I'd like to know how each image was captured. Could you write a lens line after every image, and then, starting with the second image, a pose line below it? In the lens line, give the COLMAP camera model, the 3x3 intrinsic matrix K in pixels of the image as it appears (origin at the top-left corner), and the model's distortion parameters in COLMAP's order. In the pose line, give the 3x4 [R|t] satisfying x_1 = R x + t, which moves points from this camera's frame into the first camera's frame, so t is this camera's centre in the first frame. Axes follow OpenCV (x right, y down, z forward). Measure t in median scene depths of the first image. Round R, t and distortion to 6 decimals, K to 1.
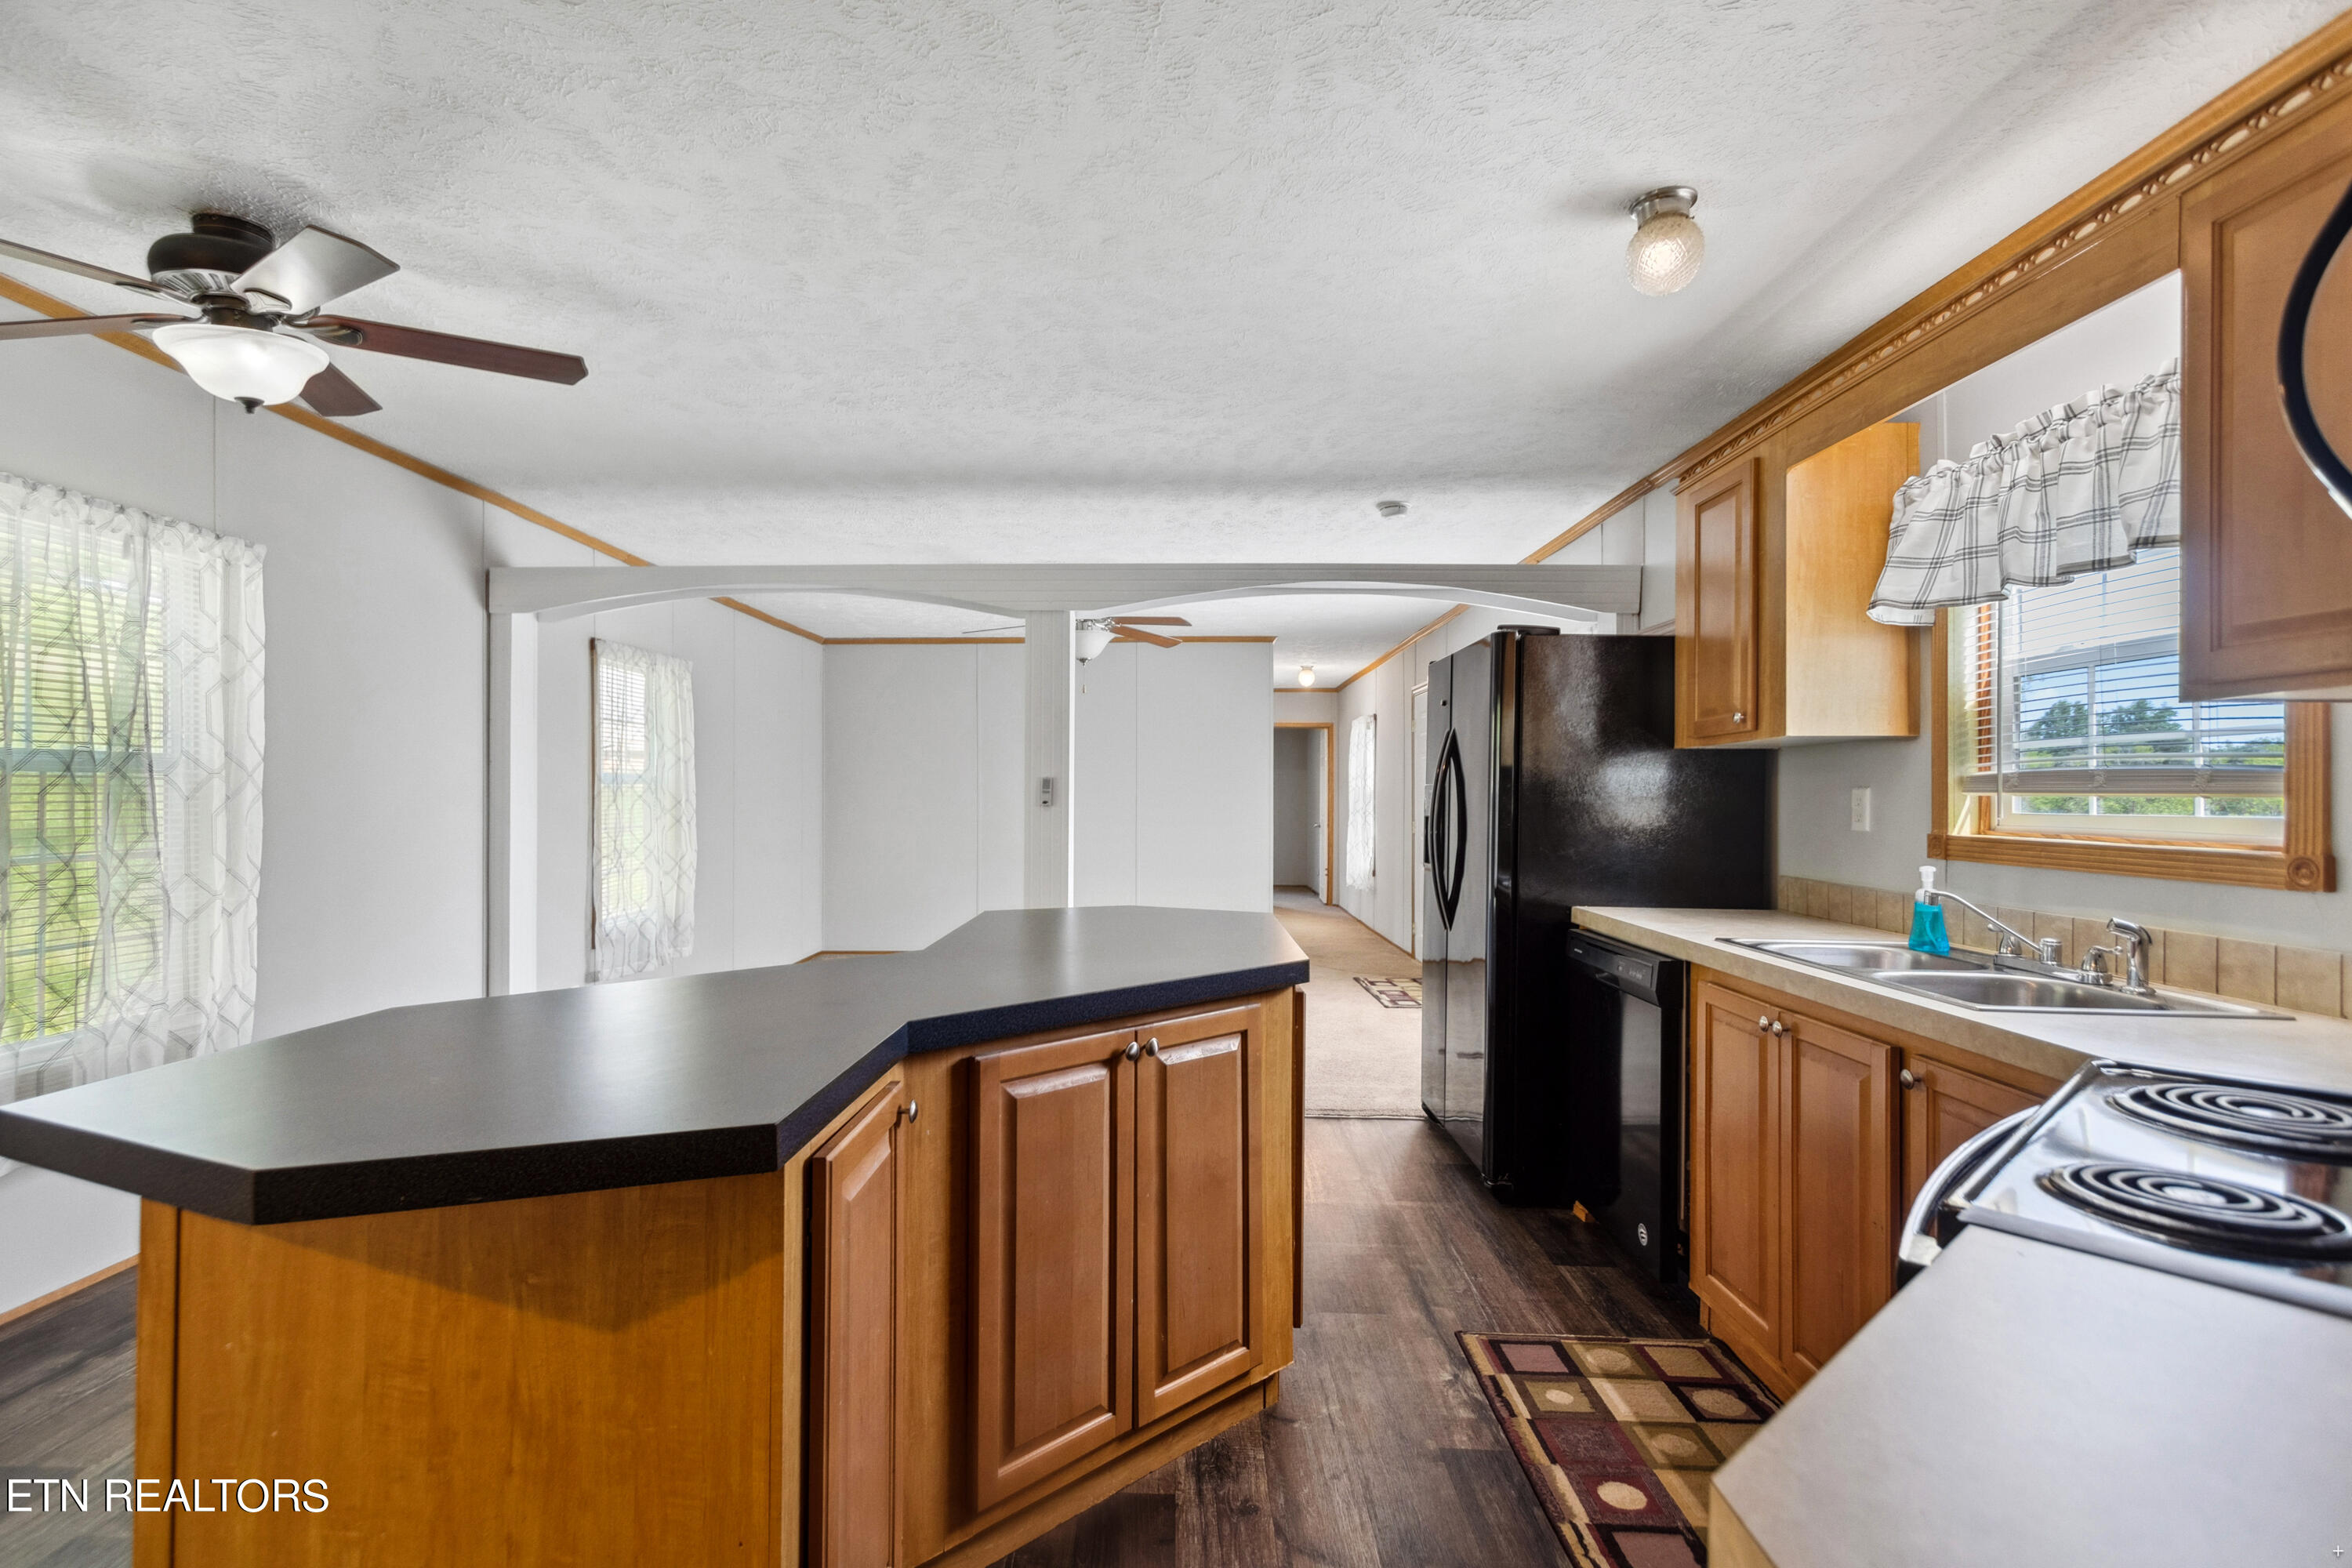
lens RADIAL K [[1108.7, 0, 1137.4], [0, 1108.7, 798.5], [0, 0, 1]] dist [0.001388, -0.000049]
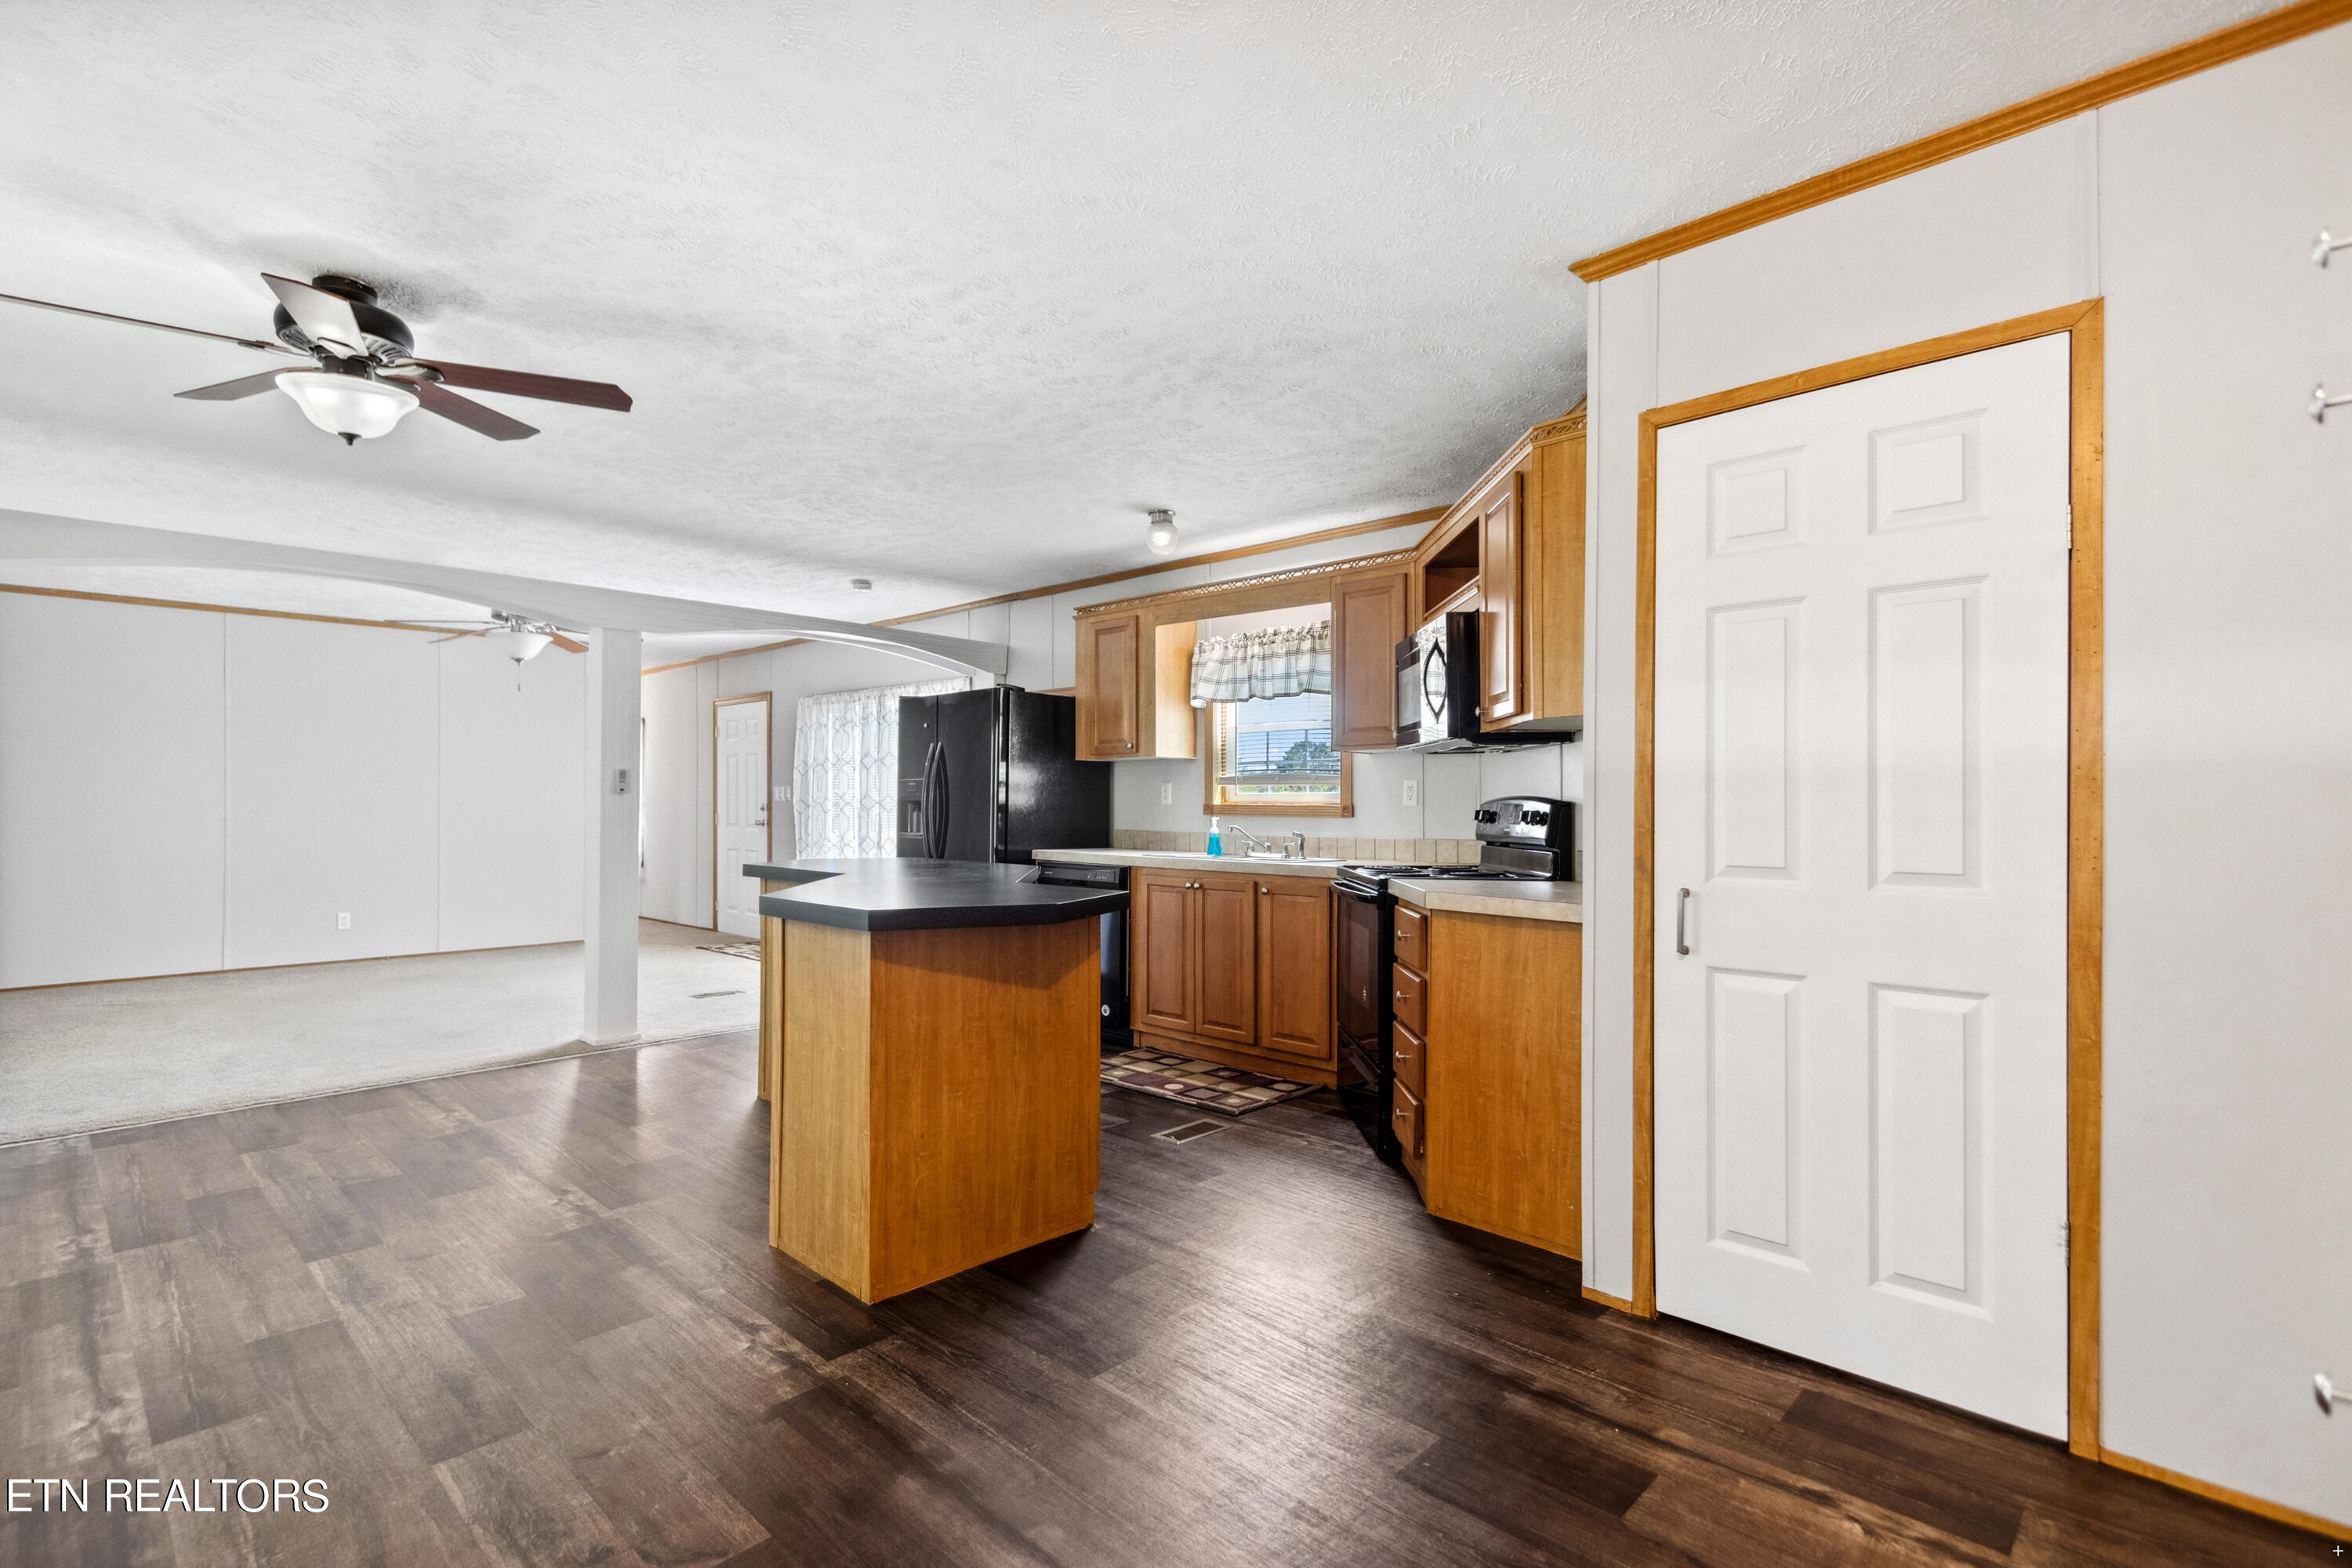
lens RADIAL K [[1082.2, 0, 1158.3], [0, 1082.2, 797.5], [0, 0, 1]] dist [0.001289, 0.000355]
pose [[0.668108, 0.001657, 0.744062, -1.084695], [0.000999, 0.999995, -0.003124, 0.031233], [-0.744063, 0.002831, 0.668103, -0.412062]]
